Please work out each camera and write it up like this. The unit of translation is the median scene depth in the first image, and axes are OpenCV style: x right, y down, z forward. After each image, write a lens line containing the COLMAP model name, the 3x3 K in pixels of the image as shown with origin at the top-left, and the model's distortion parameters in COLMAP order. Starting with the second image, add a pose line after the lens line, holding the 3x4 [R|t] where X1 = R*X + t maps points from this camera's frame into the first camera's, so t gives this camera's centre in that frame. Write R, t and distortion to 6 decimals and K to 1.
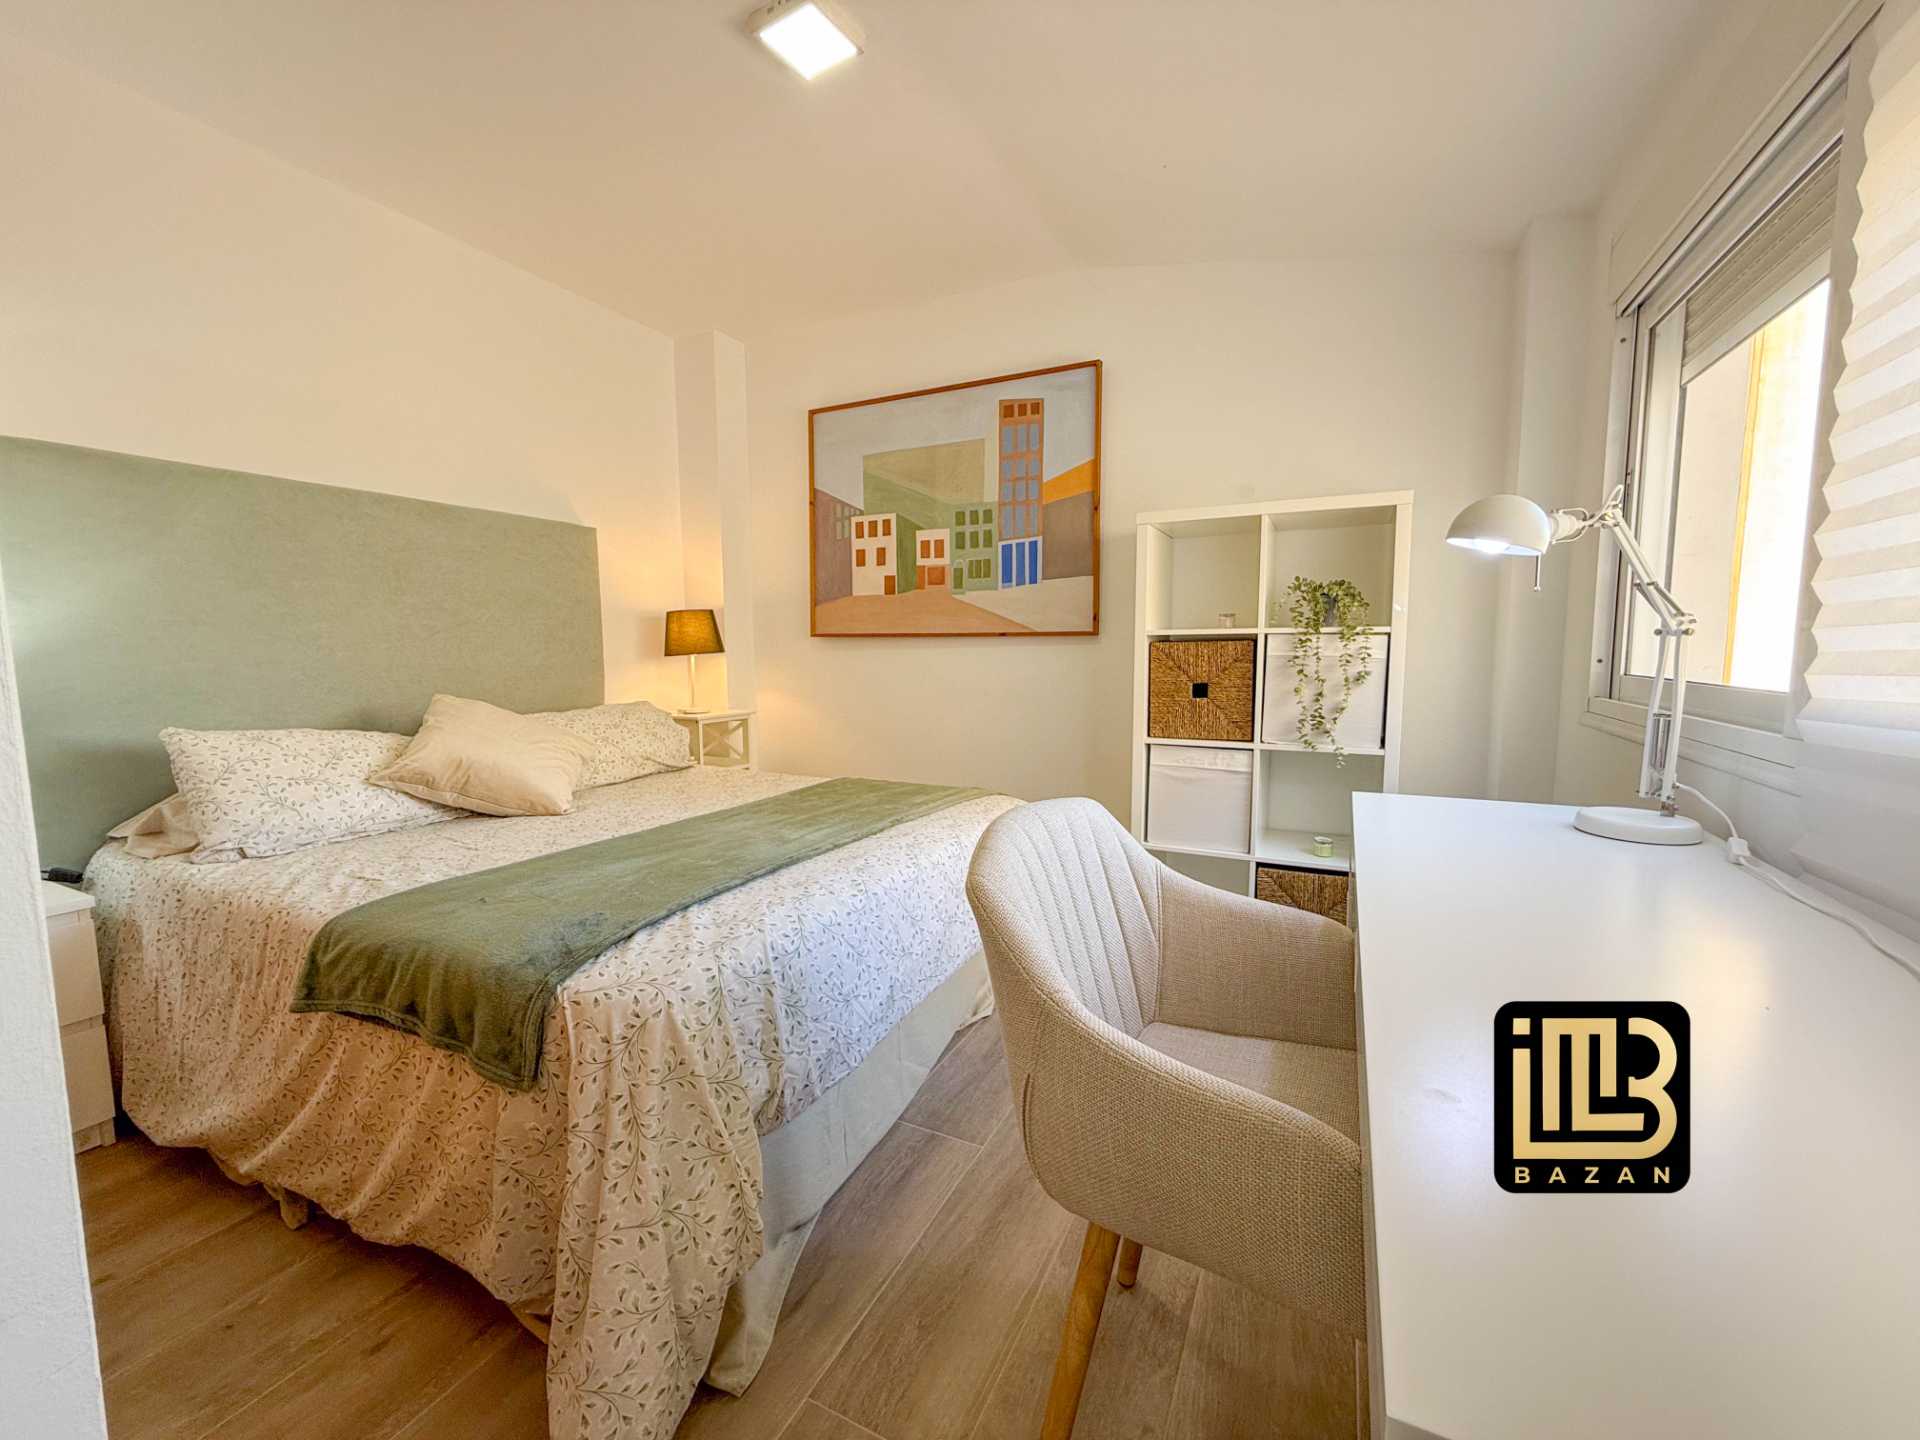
lens RADIAL K [[765.7, 0, 956.6], [0, 765.7, 720.7], [0, 0, 1]] dist [-0.000149, -0.000021]
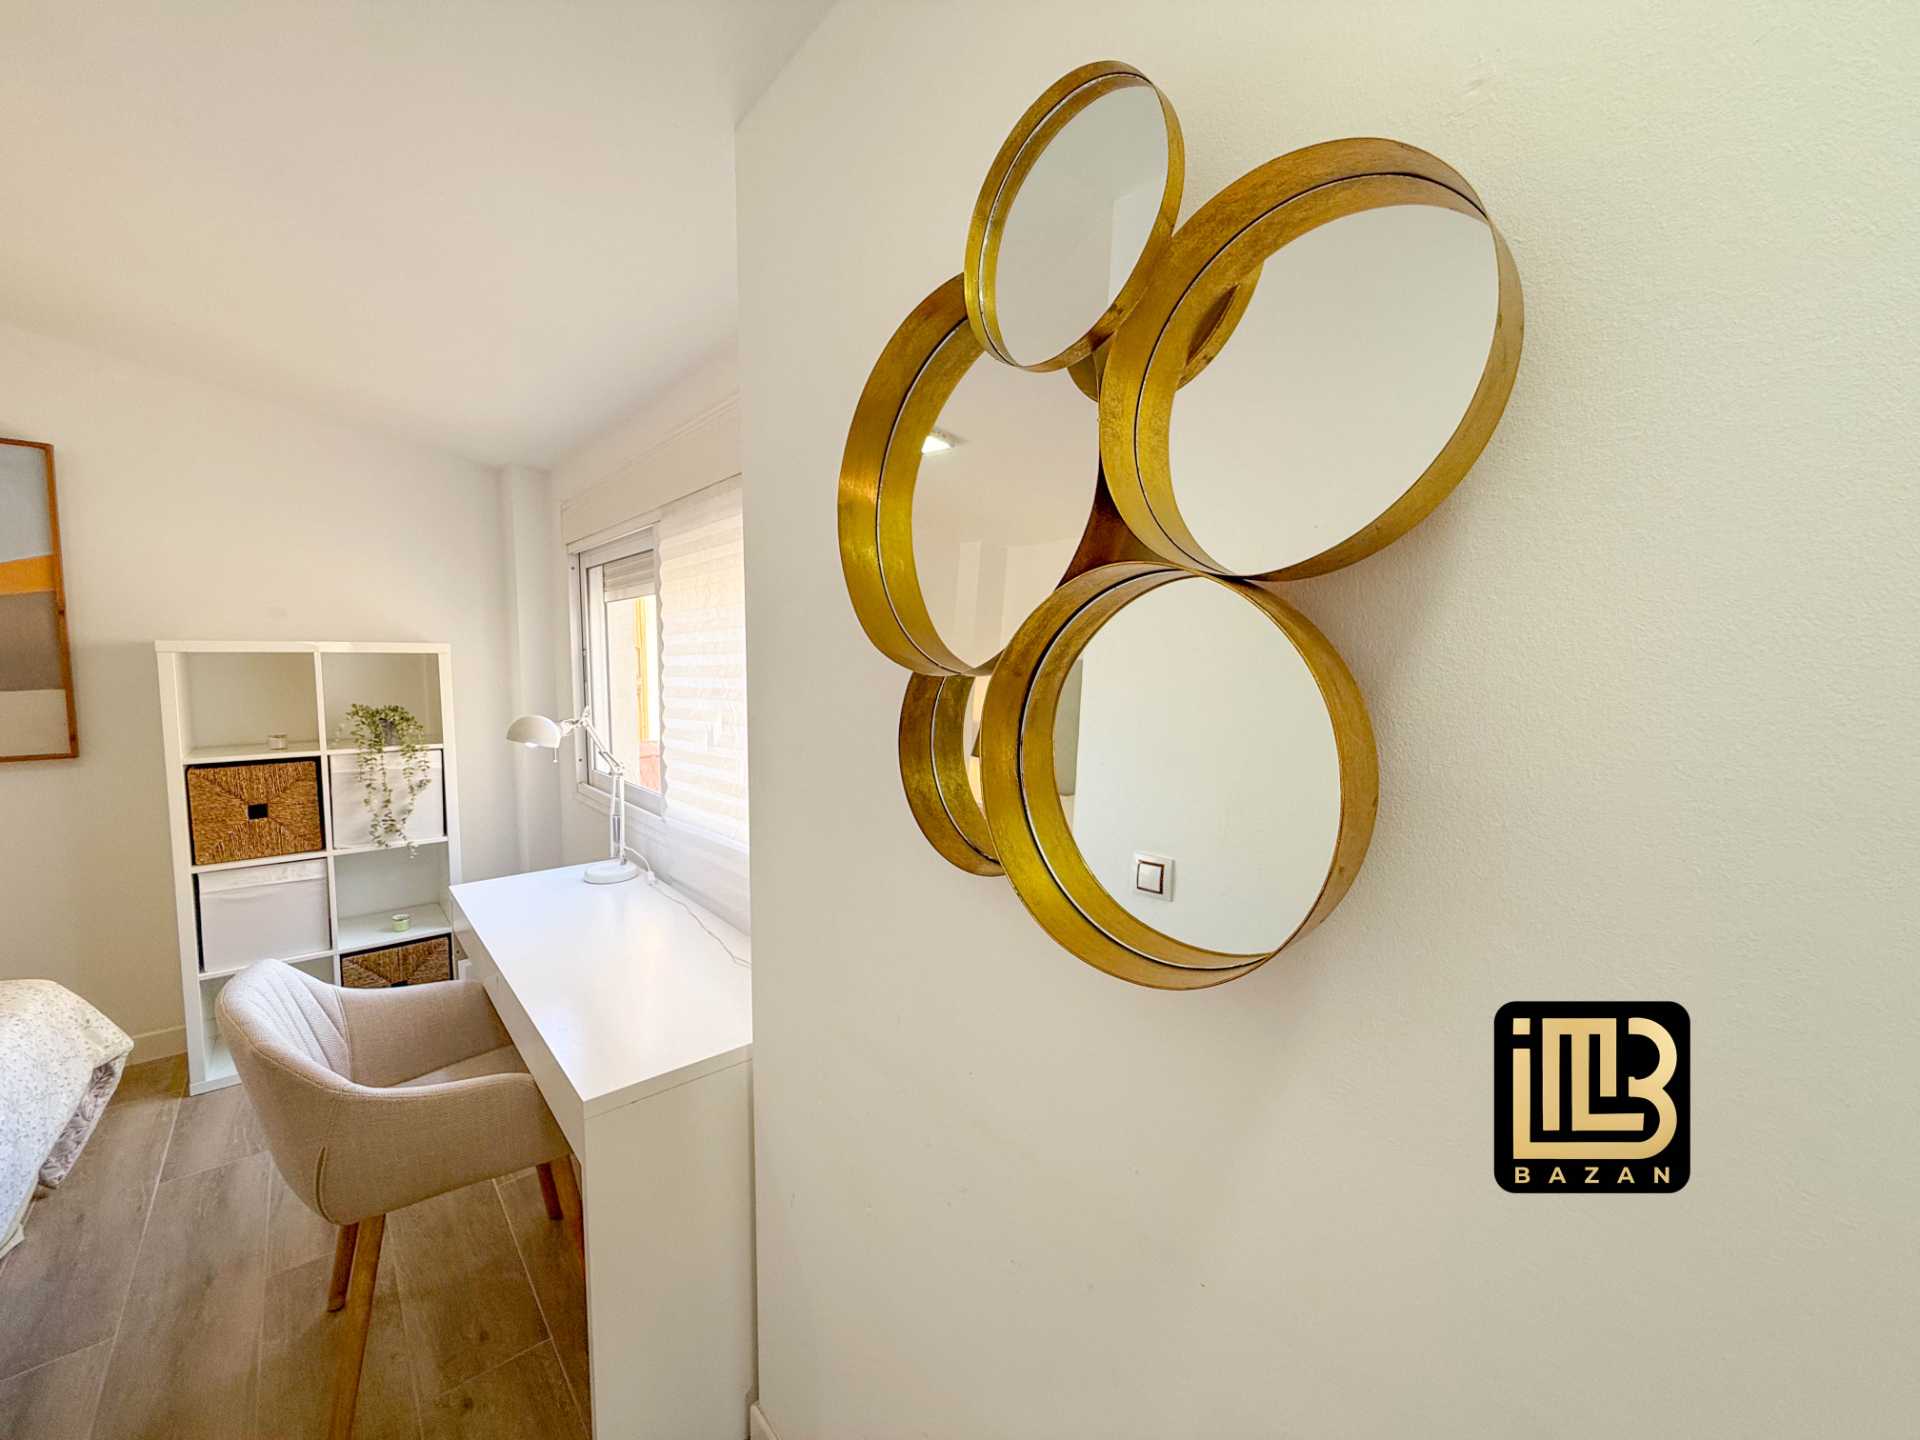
lens RADIAL K [[765.7, 0, 956.6], [0, 765.7, 720.7], [0, 0, 1]] dist [-0.000149, -0.000021]
pose [[0.388383, -0.069140, 0.918901, -0.282672], [0.084608, 0.995645, 0.039154, -0.132295], [-0.917606, 0.062540, 0.392541, -0.314679]]
